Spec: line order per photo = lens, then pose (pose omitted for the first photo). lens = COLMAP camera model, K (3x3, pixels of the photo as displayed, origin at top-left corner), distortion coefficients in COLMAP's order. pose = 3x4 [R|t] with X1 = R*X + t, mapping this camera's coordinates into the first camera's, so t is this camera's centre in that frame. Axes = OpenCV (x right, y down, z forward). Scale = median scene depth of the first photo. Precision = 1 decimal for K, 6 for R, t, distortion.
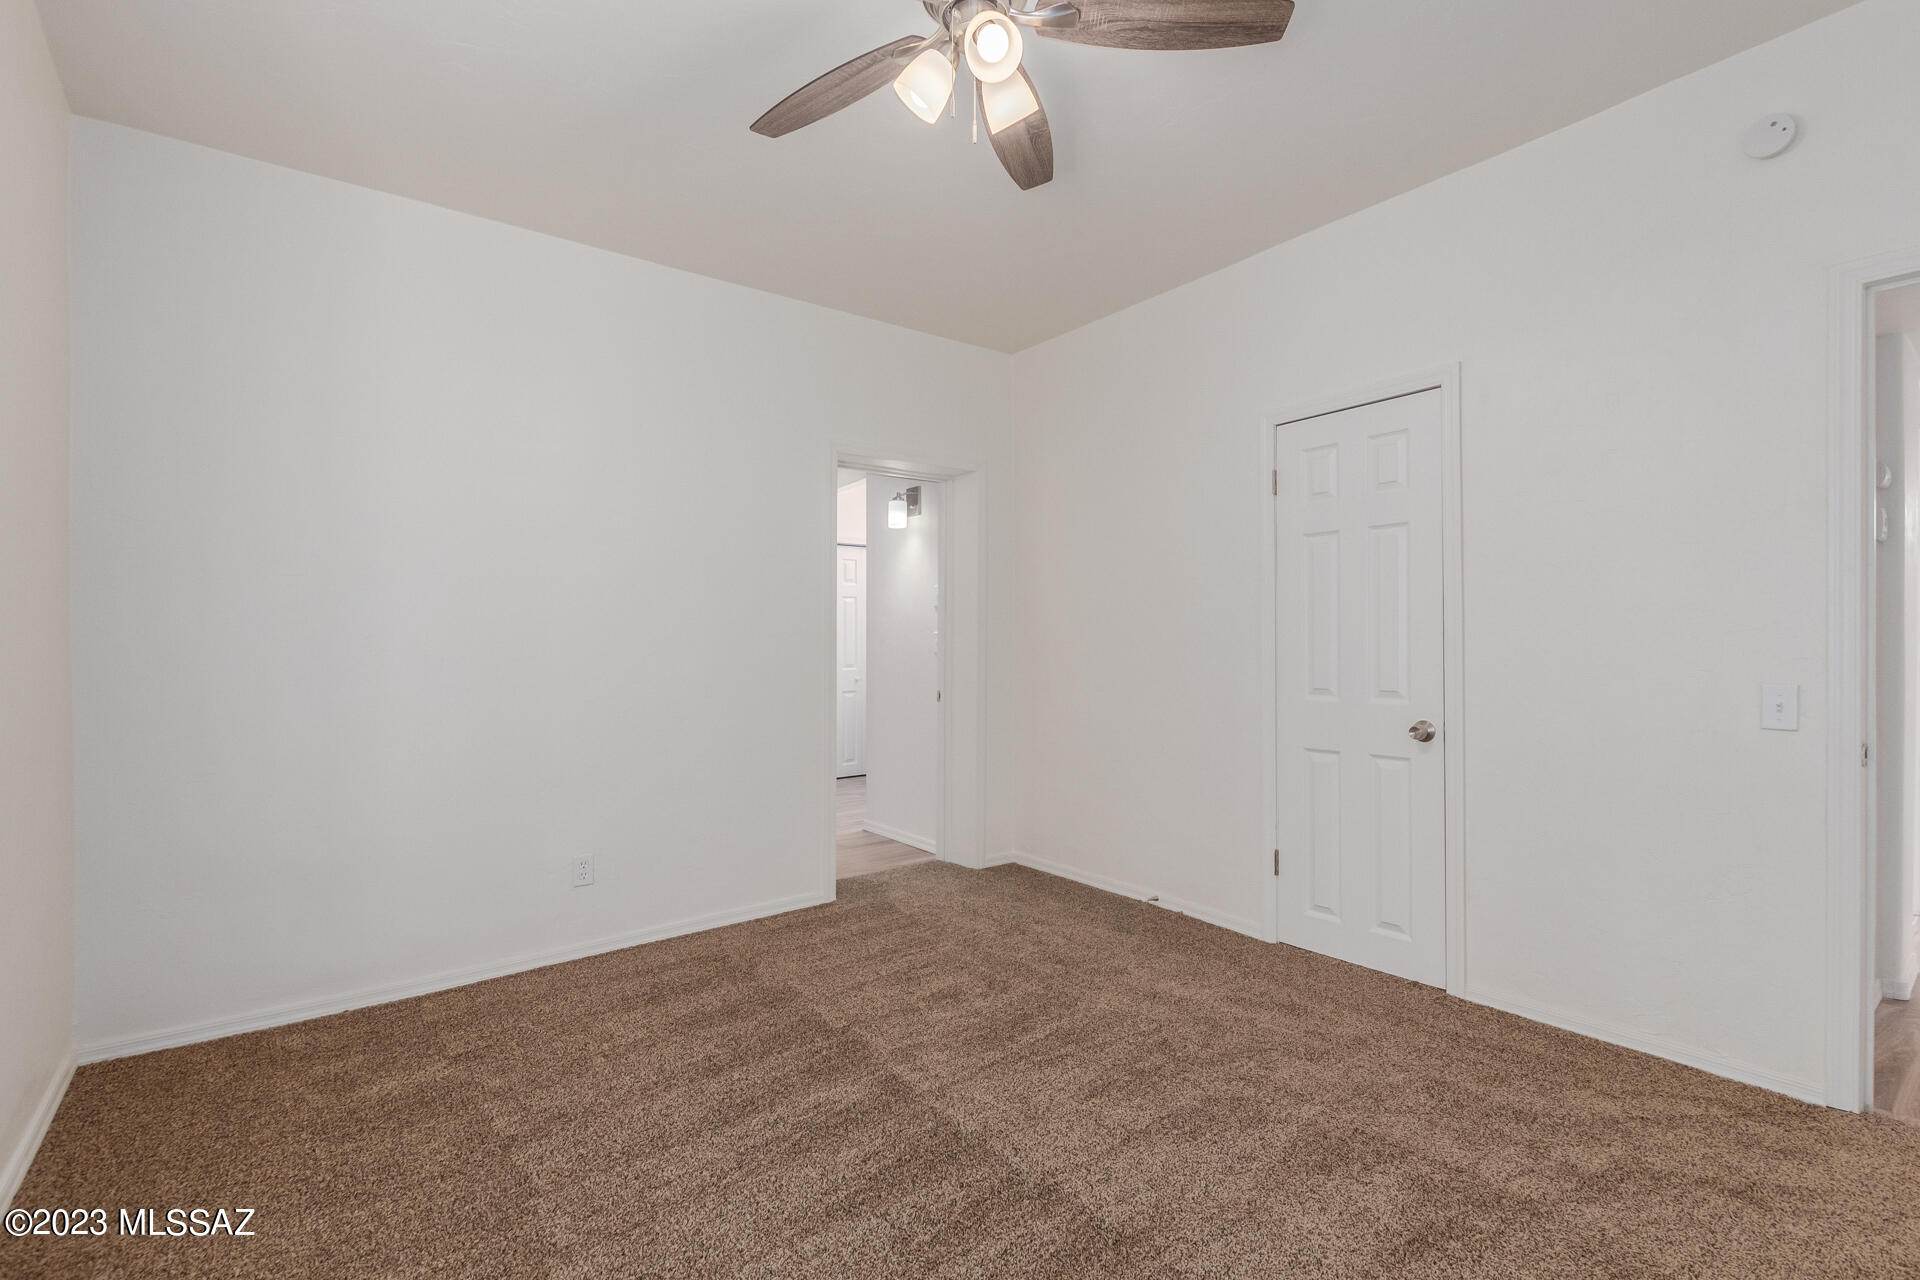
lens RADIAL K [[874.3, 0, 959.3], [0, 874.3, 651.7], [0, 0, 1]] dist [0.001463, -0.000037]
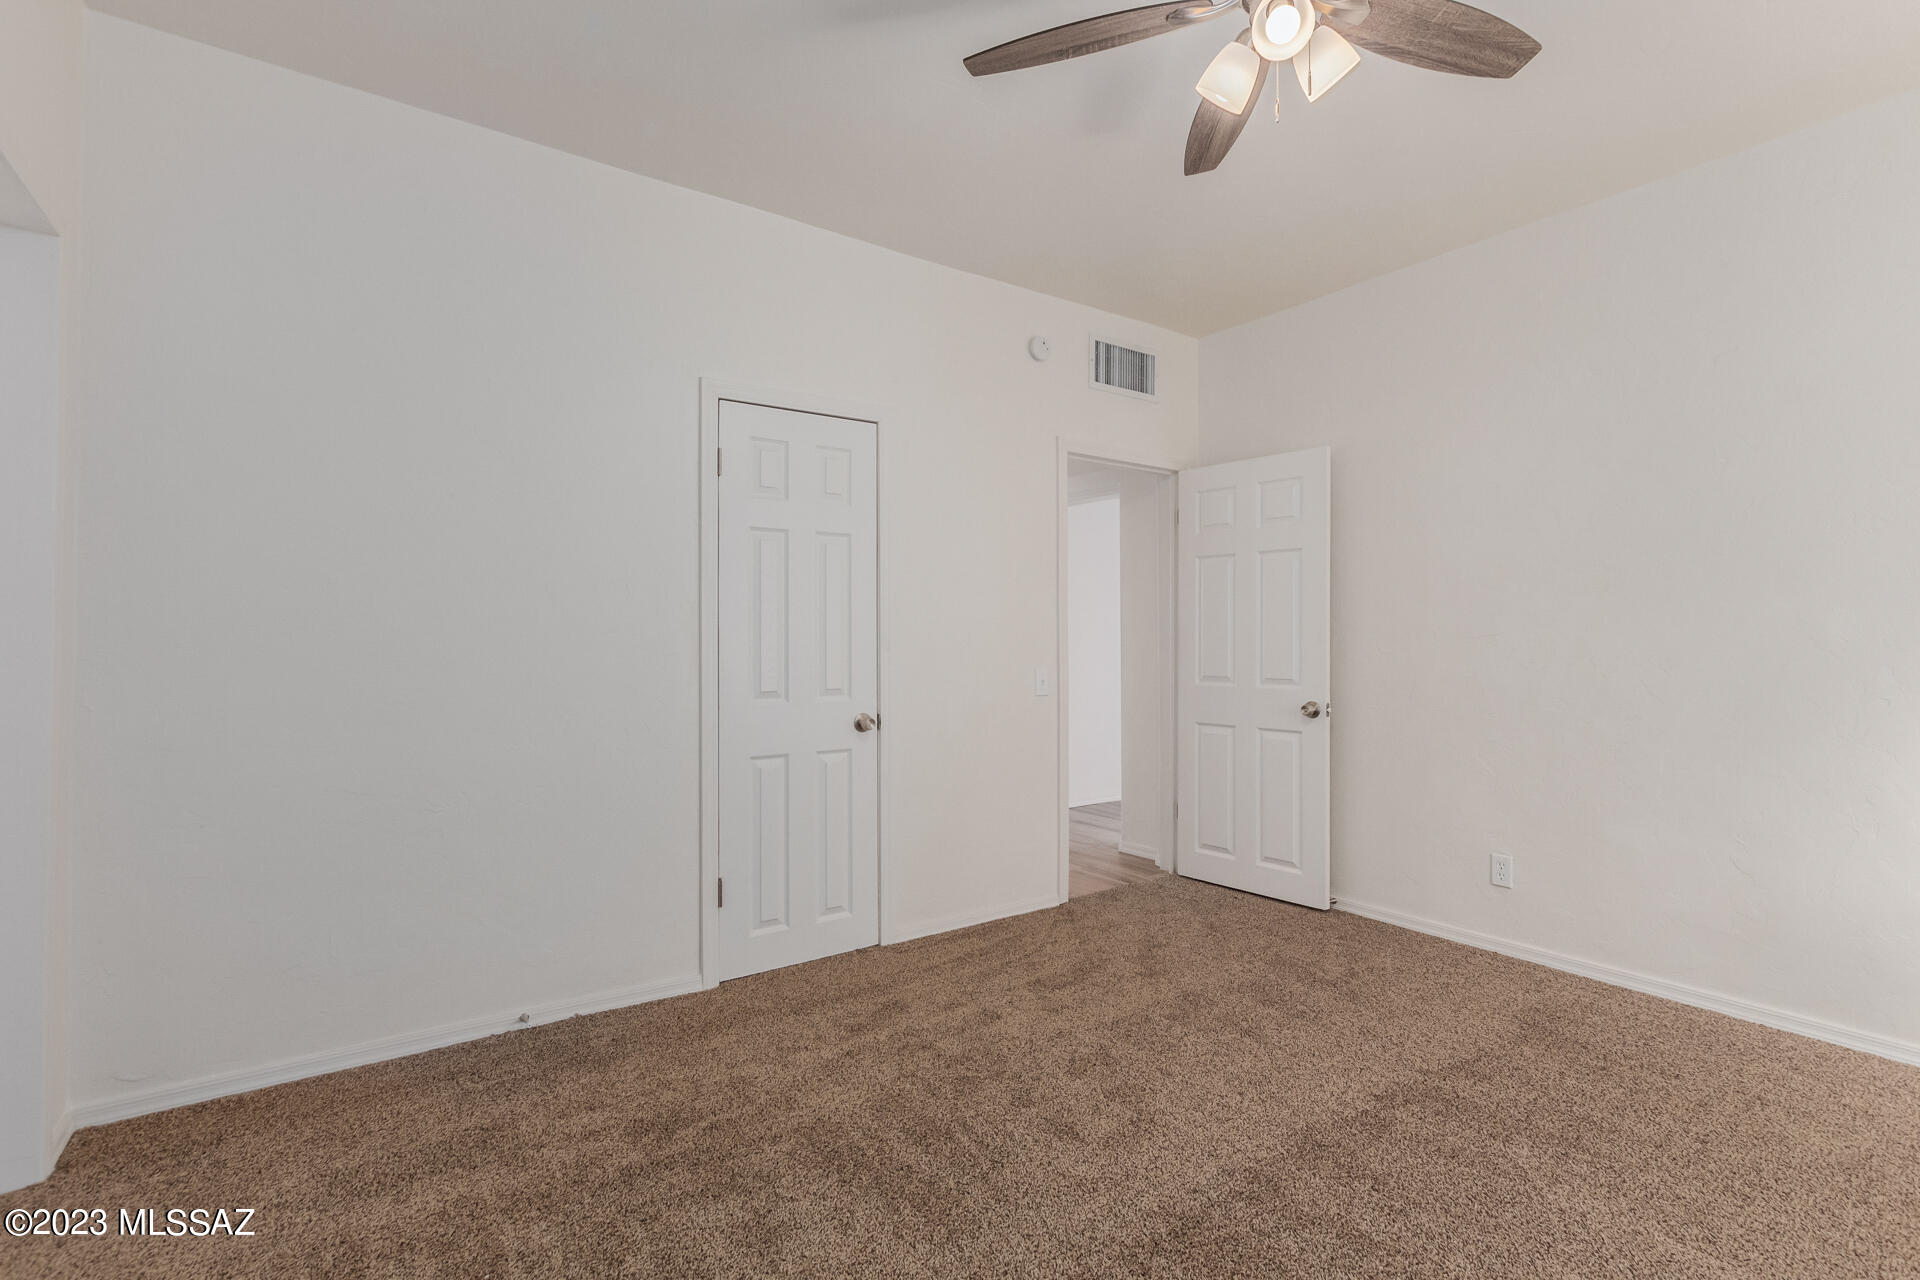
lens RADIAL K [[926.0, 0, 960.0], [0, 926.0, 640.0], [0, 0, 1]] dist [0.001464, 0.000167]
pose [[-0.003544, -0.000358, 0.999994, -0.651714], [-0.000891, 1.000000, 0.000355, -0.016751], [-0.999993, -0.000890, -0.003544, 0.867620]]
